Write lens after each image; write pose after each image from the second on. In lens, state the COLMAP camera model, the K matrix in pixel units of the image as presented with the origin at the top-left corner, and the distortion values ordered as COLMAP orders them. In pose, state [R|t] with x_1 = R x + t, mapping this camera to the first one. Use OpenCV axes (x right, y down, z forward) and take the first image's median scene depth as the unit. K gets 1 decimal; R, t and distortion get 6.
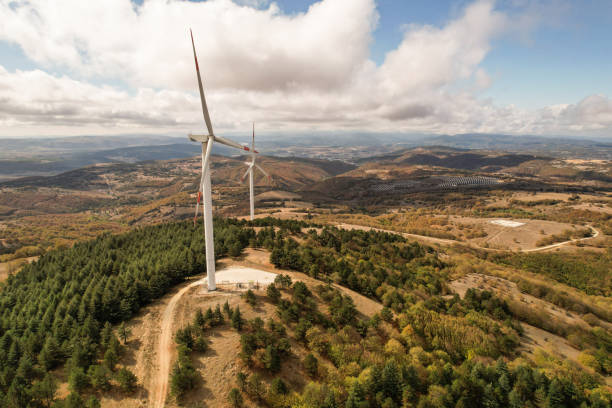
lens RADIAL K [[390.4, 0, 306.0], [0, 390.4, 204.0], [0, 0, 1]] dist [-0.077334, 0.070216]
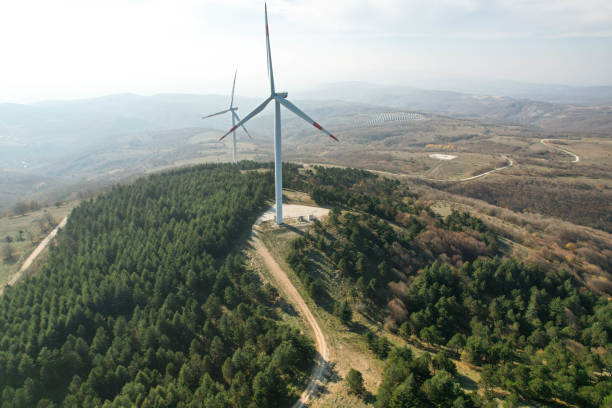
lens RADIAL K [[390.4, 0, 306.0], [0, 390.4, 204.0], [0, 0, 1]] dist [-0.077334, 0.070216]
pose [[0.976100, -0.062668, 0.208092, -0.143864], [0.028937, 0.986474, 0.161346, -0.010093], [-0.215389, -0.151468, 0.964710, -0.052981]]
